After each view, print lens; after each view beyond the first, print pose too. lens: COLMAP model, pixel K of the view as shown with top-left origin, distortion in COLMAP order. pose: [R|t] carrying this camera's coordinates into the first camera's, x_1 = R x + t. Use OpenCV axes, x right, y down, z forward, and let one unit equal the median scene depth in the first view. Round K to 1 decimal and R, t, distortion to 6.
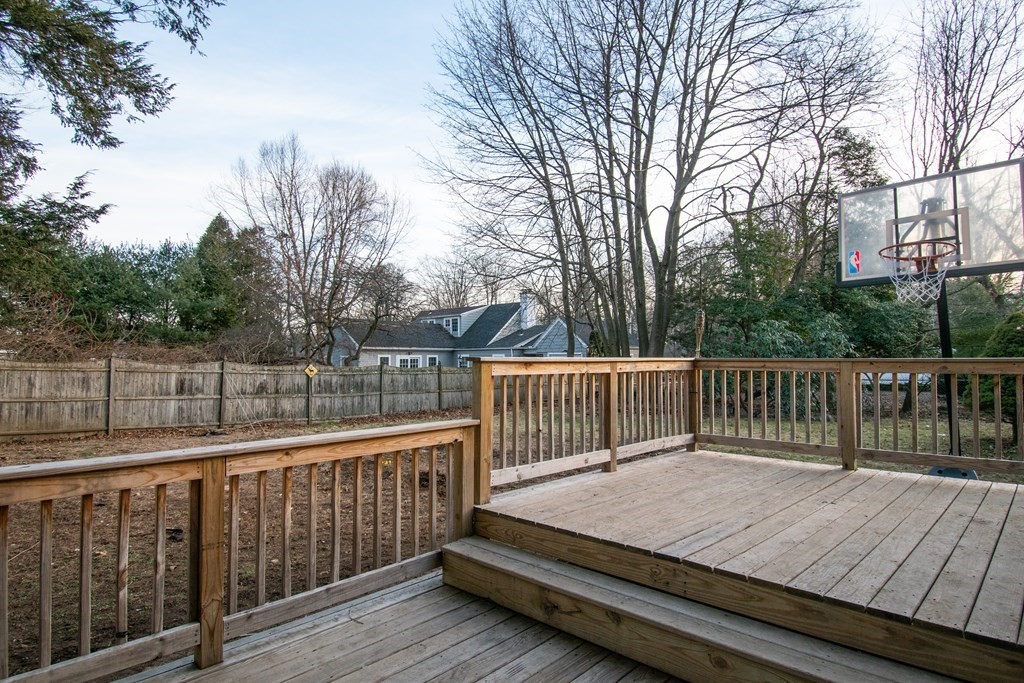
lens RADIAL K [[589.4, 0, 492.7], [0, 589.4, 356.0], [0, 0, 1]] dist [-0.000510, 0.000808]
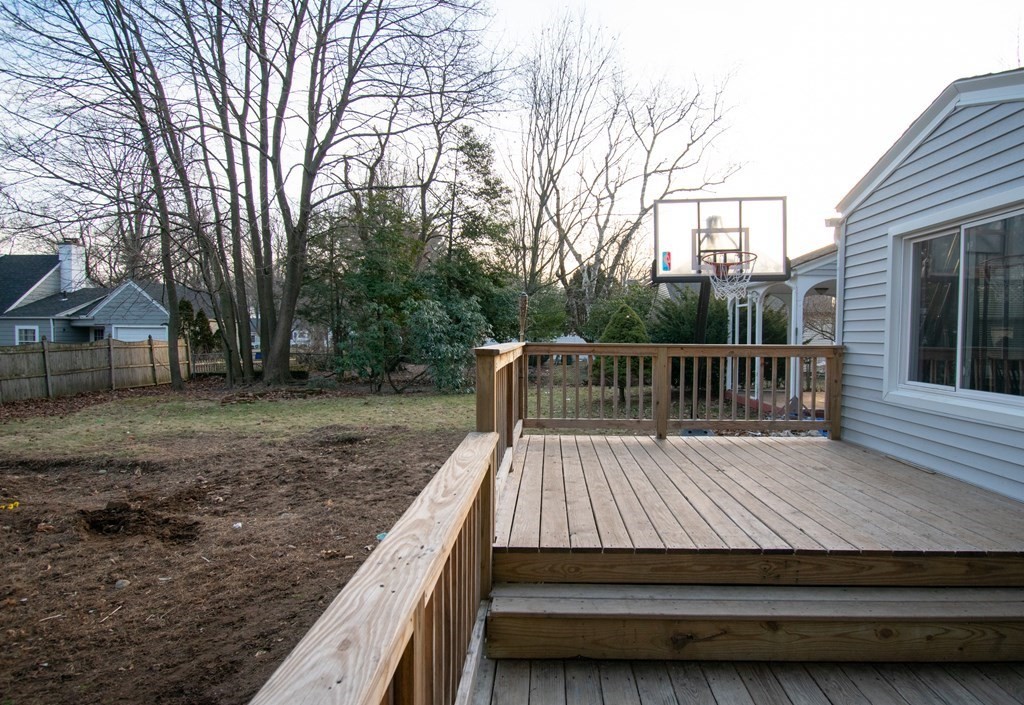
lens RADIAL K [[600.8, 0, 512.6], [0, 600.8, 372.7], [0, 0, 1]] dist [-0.005760, -0.002138]
pose [[0.716040, -0.036891, 0.697084, -0.161484], [-0.013728, 0.997665, 0.066901, -0.005491], [-0.697925, -0.057473, 0.713861, 0.133020]]
